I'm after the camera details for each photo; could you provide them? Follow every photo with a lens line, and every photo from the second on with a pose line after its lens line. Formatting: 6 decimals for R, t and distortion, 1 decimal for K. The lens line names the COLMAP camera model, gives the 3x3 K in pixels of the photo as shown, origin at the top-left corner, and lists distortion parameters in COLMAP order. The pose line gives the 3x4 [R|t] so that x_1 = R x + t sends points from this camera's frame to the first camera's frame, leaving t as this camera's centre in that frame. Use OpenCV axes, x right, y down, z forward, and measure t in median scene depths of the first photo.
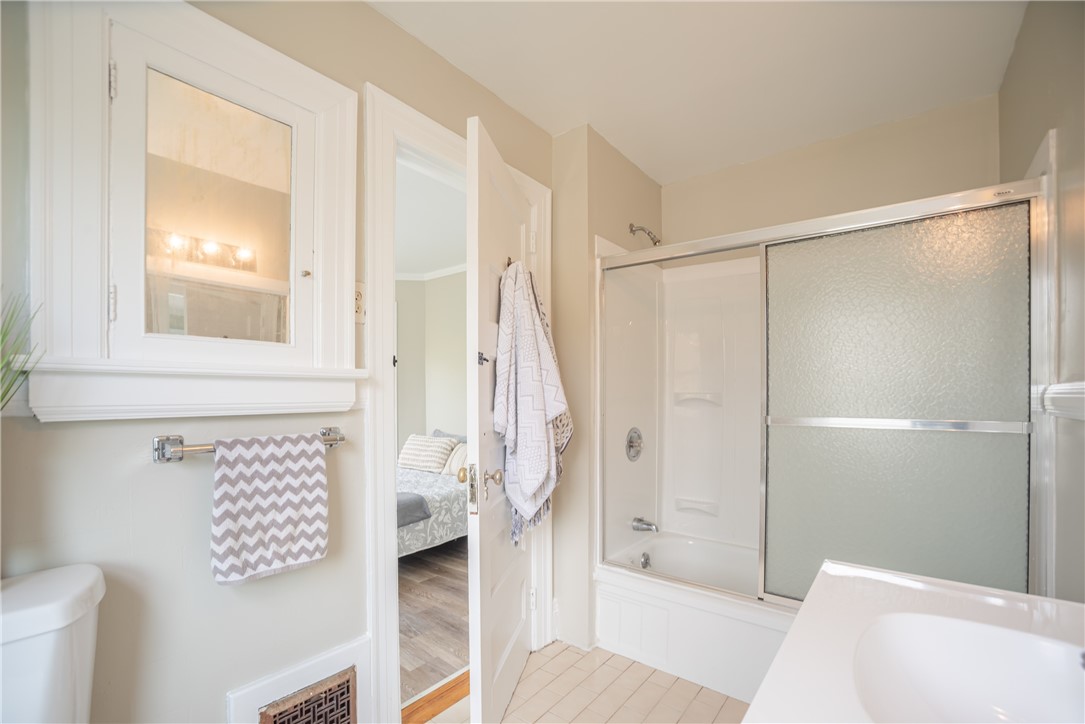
lens RADIAL K [[470.9, 0, 542.3], [0, 470.9, 395.6], [0, 0, 1]] dist [-0.070136, 0.025570]
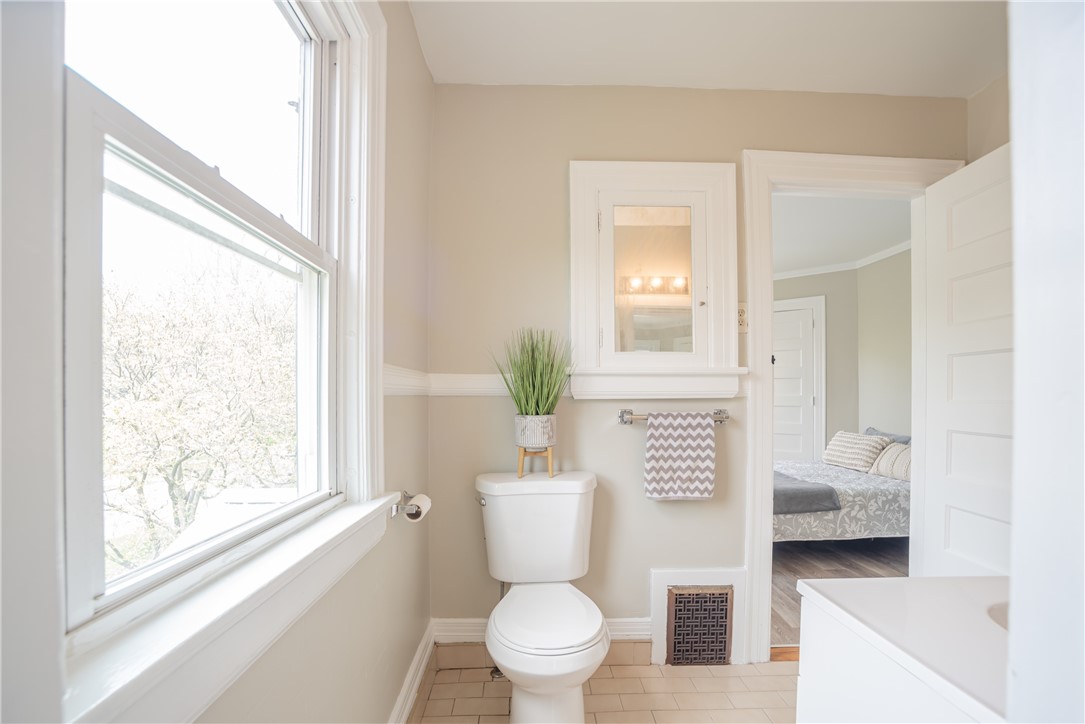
lens RADIAL K [[498.1, 0, 518.2], [0, 498.1, 397.3], [0, 0, 1]] dist [-0.078372, 0.031808]
pose [[0.595767, 0.007262, -0.803124, 0.414502], [-0.002405, 0.999971, 0.007257, 0.025200], [0.803154, -0.002392, 0.595767, -0.420124]]
